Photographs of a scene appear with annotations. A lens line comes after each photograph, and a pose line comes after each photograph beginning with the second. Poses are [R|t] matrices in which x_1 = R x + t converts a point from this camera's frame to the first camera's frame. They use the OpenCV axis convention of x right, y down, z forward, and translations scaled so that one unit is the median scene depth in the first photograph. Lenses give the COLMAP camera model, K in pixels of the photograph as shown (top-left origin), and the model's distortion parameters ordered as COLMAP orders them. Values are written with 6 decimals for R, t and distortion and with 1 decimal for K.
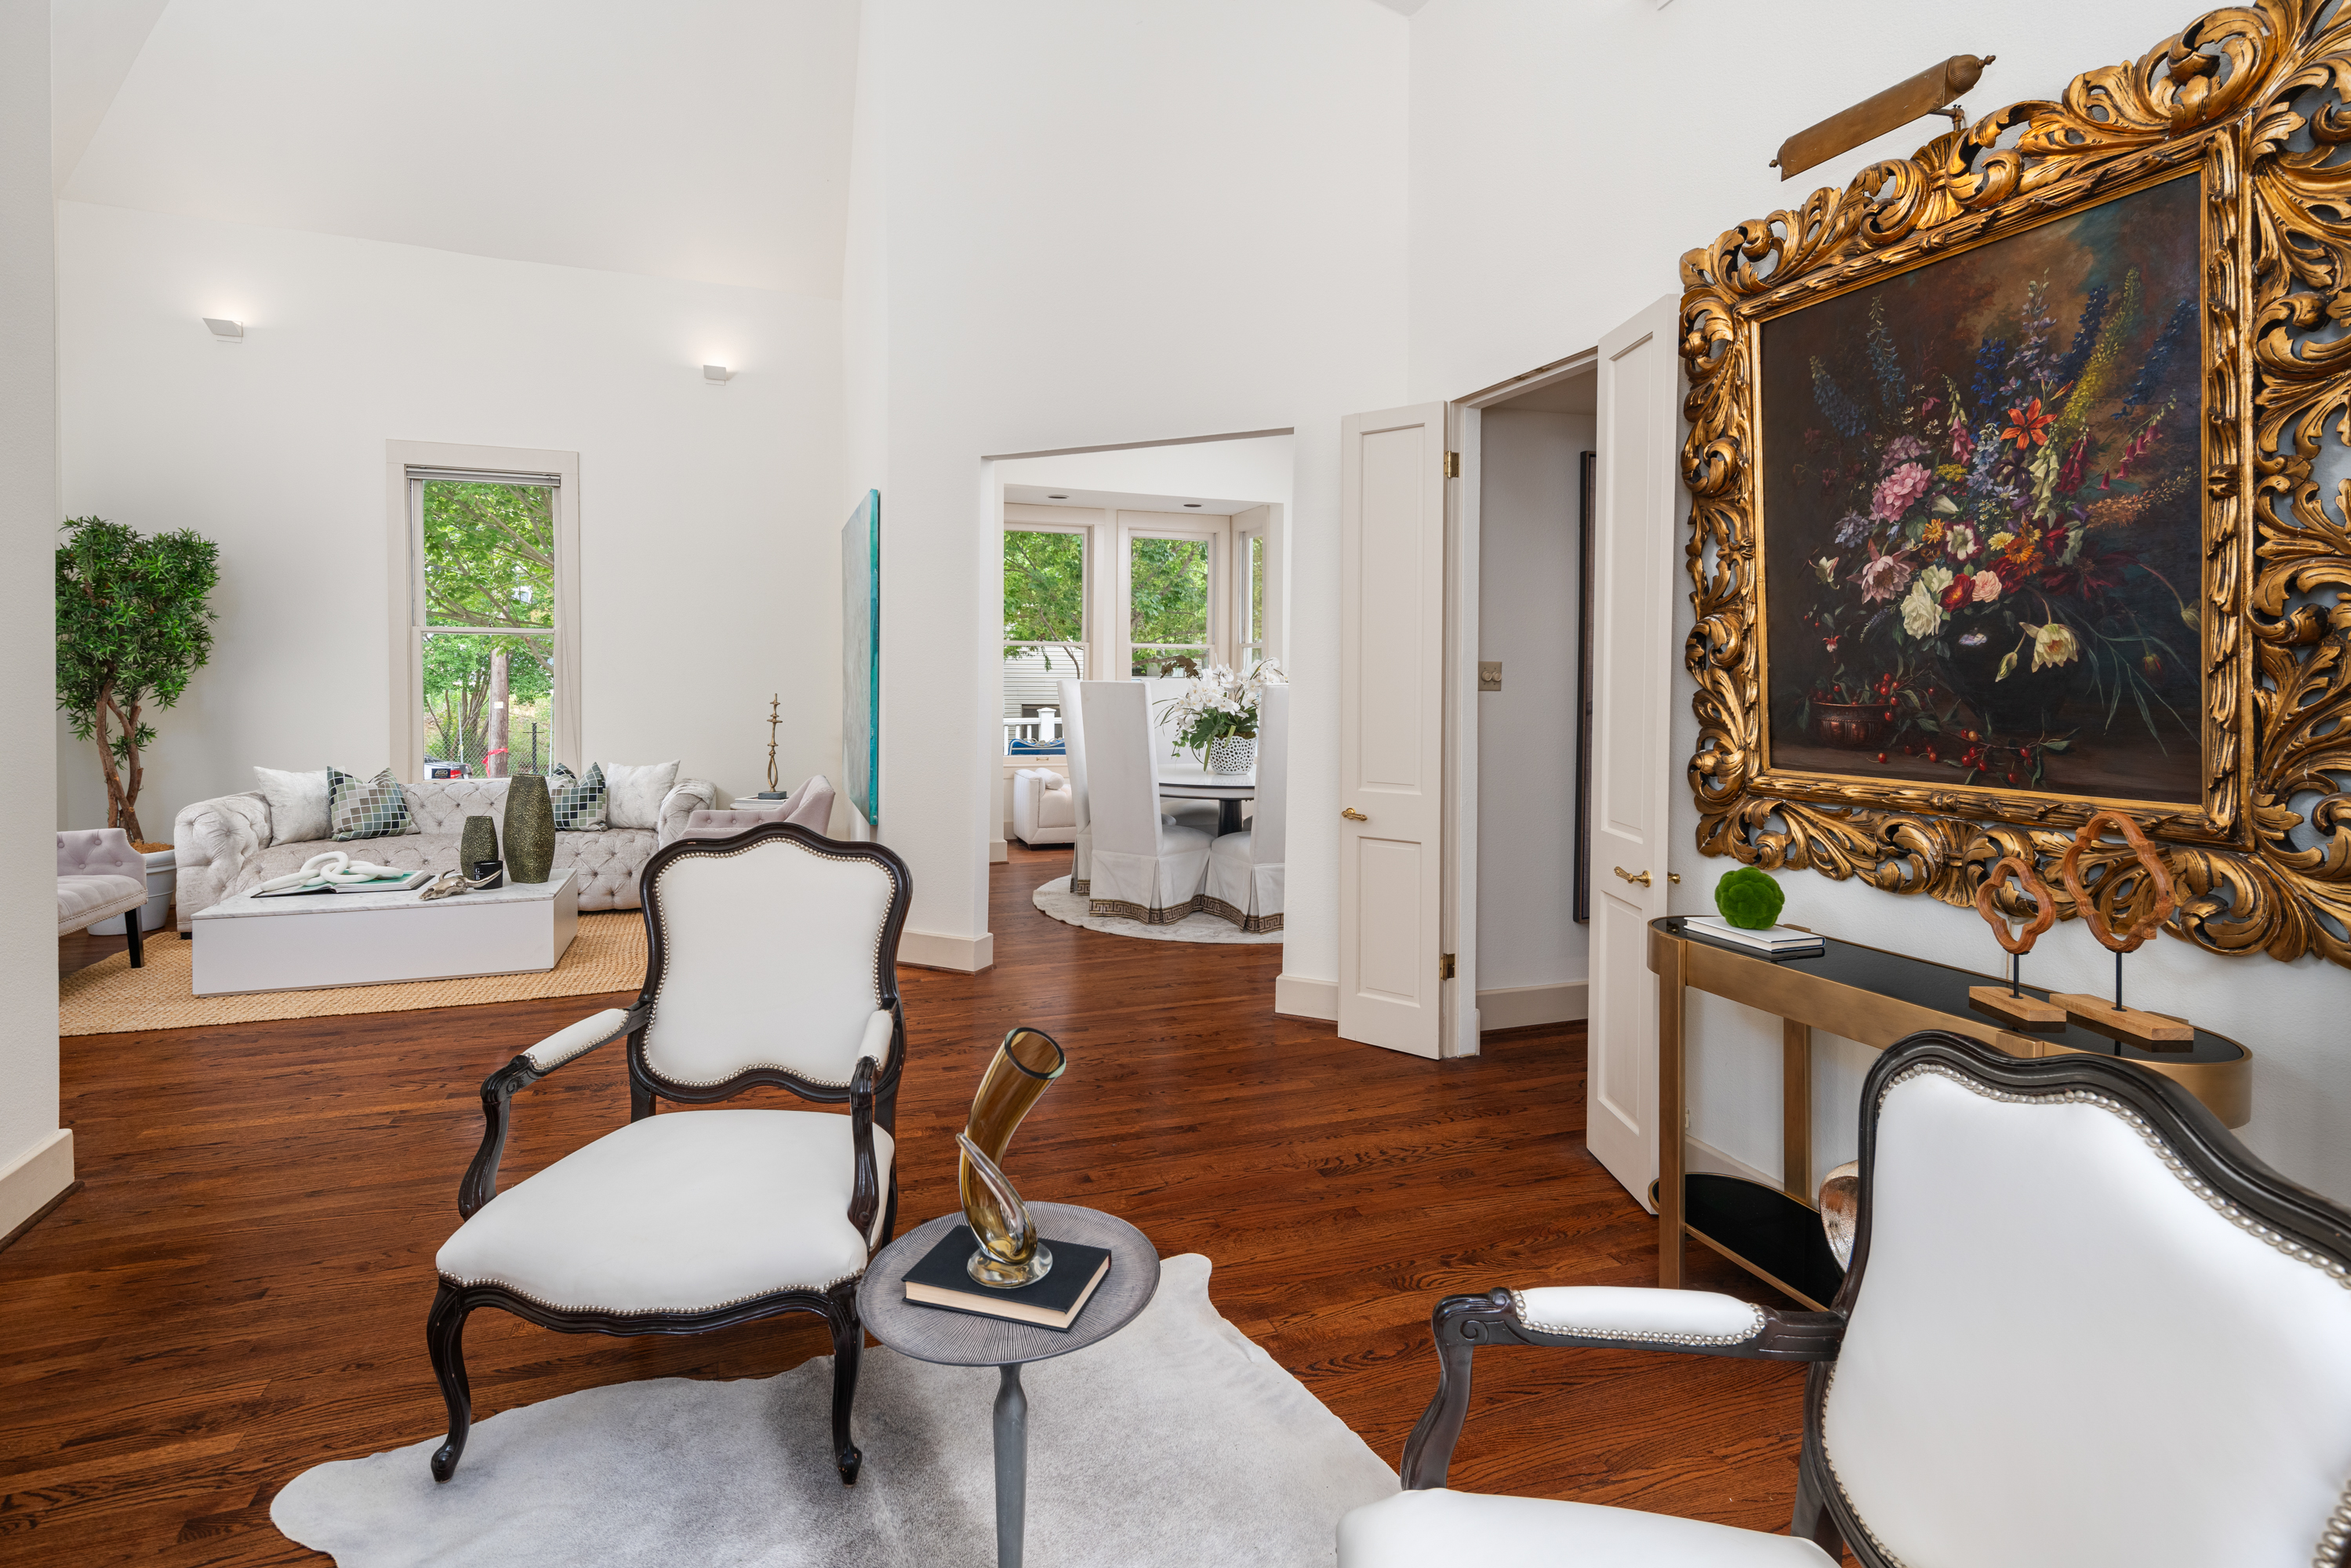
lens RADIAL K [[1143.0, 0, 1177.9], [0, 1143.0, 692.2], [0, 0, 1]] dist [0.012115, -0.001728]
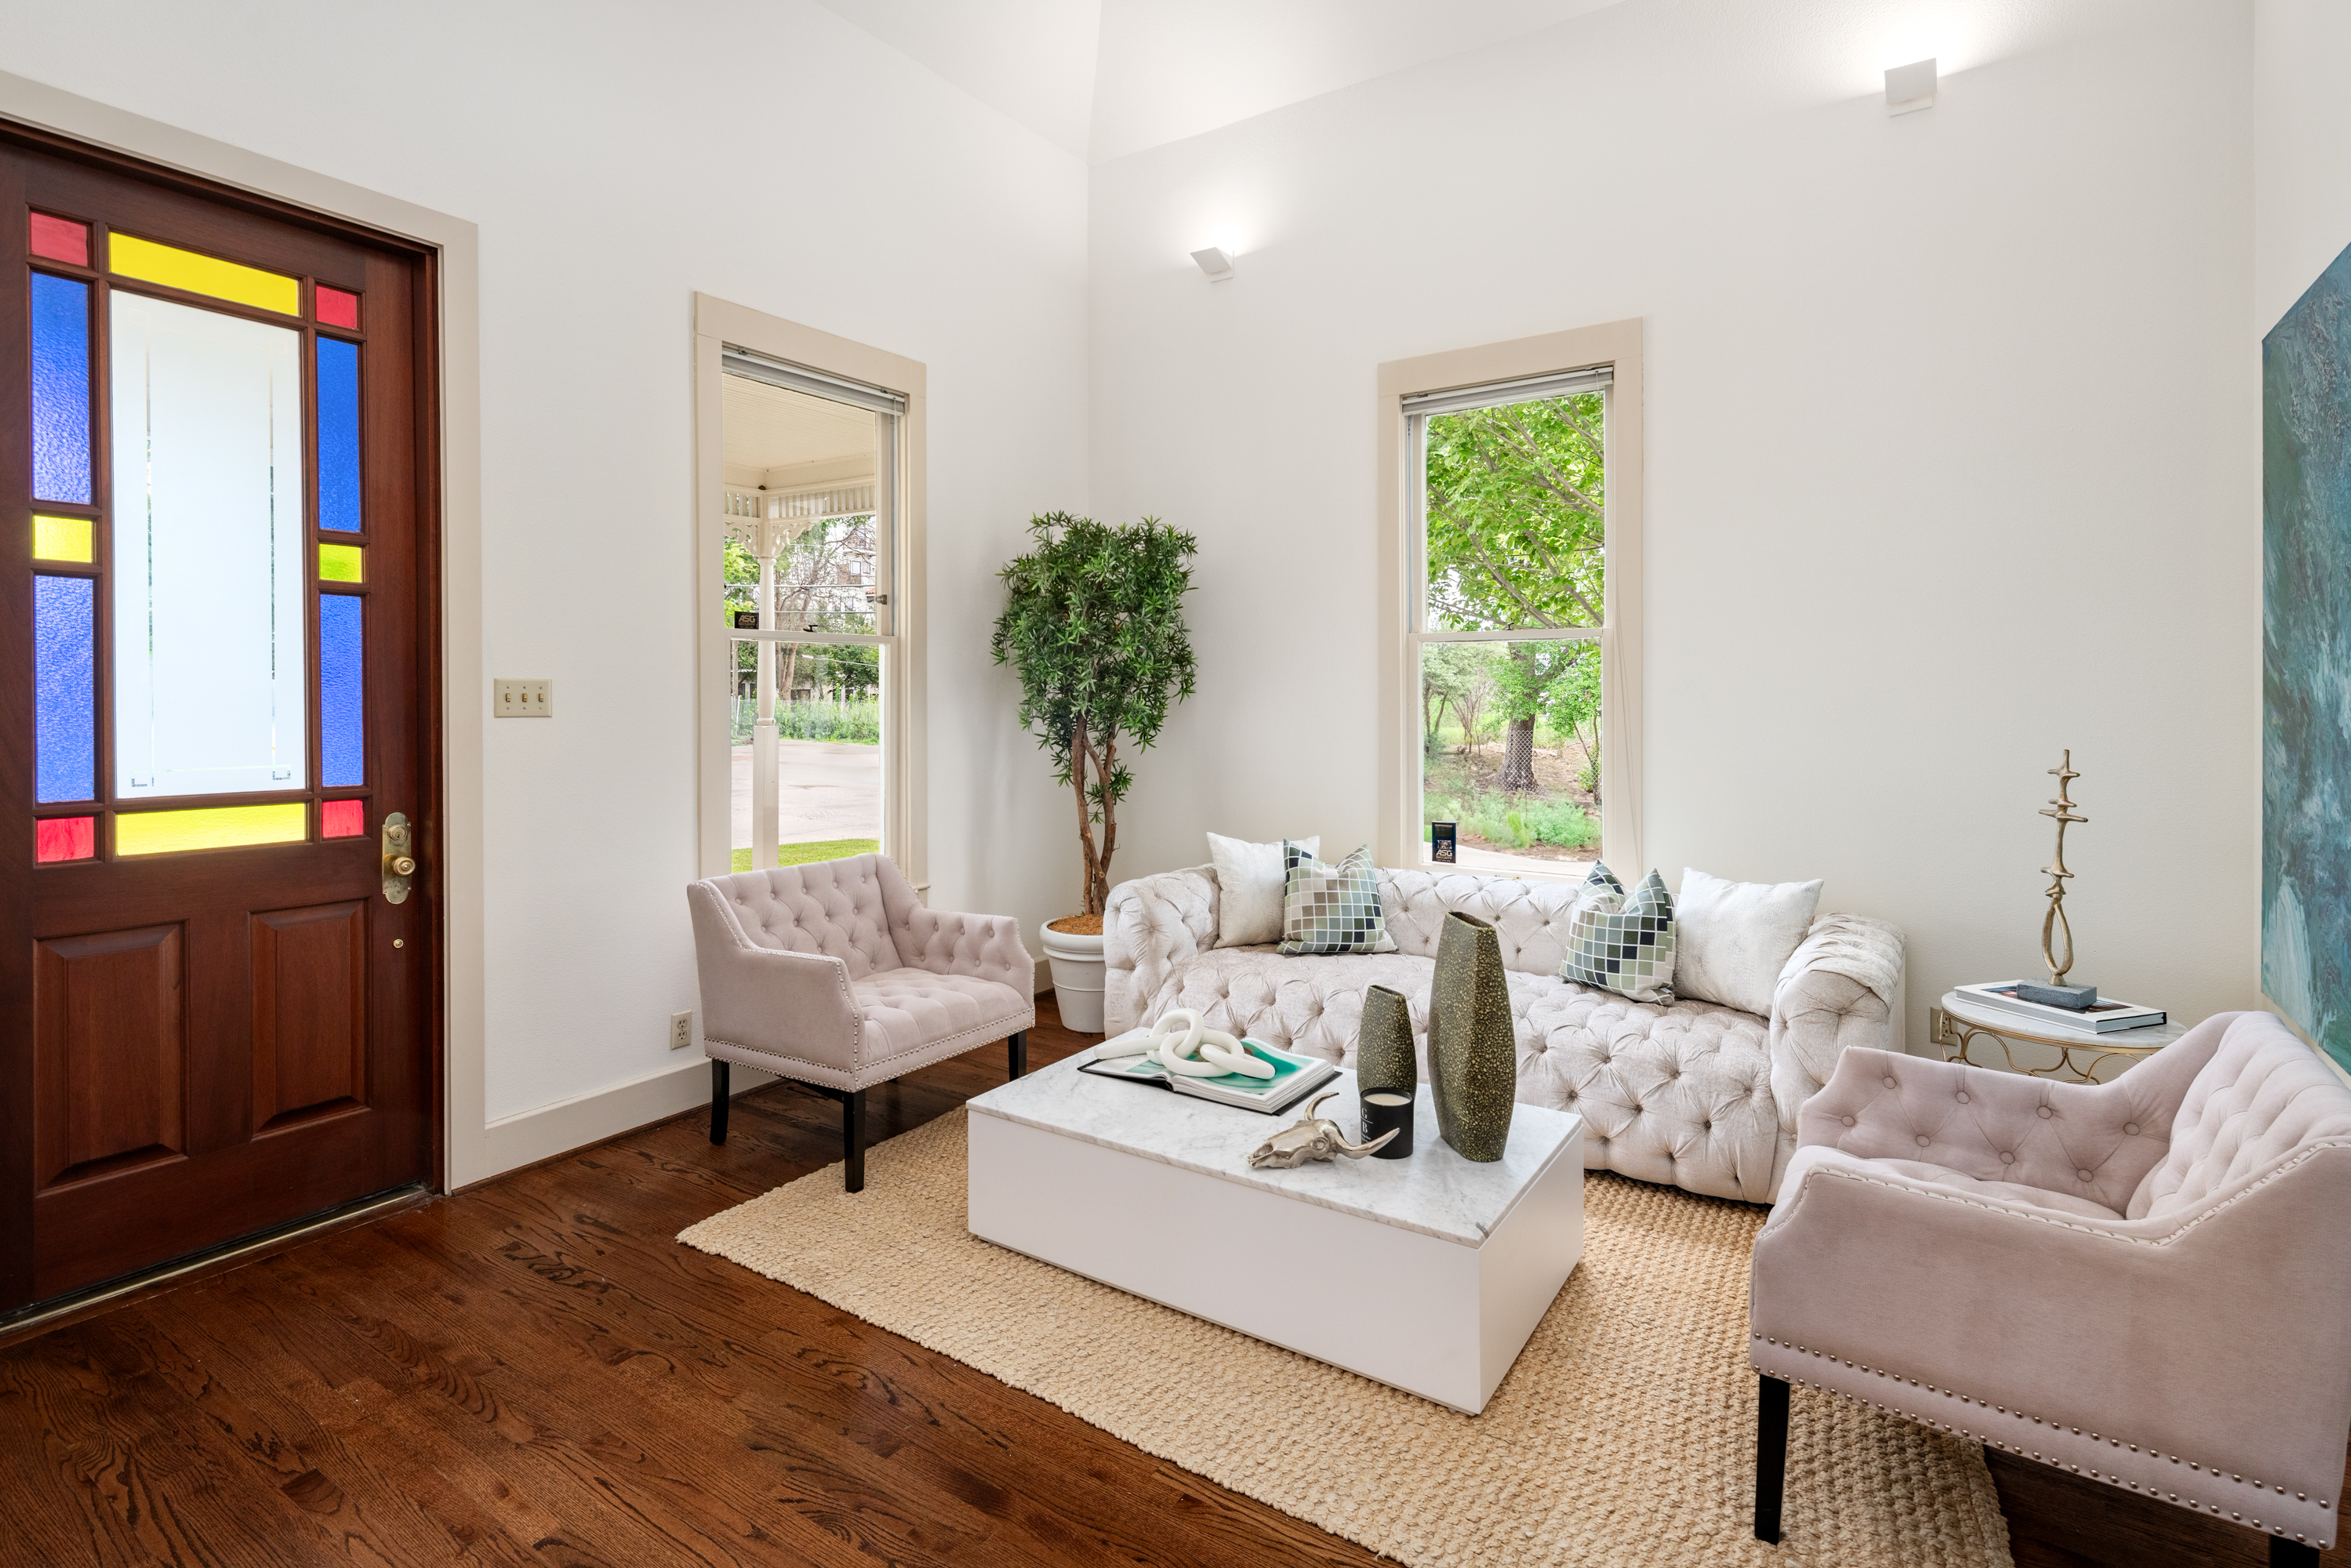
lens RADIAL K [[1143.0, 0, 1163.4], [0, 1143.0, 705.2], [0, 0, 1]] dist [0.012115, -0.001728]
pose [[0.580486, -0.001983, -0.814268, -0.519090], [-0.008183, 0.999932, -0.008268, -0.022136], [0.814229, 0.011463, 0.580431, 1.264216]]
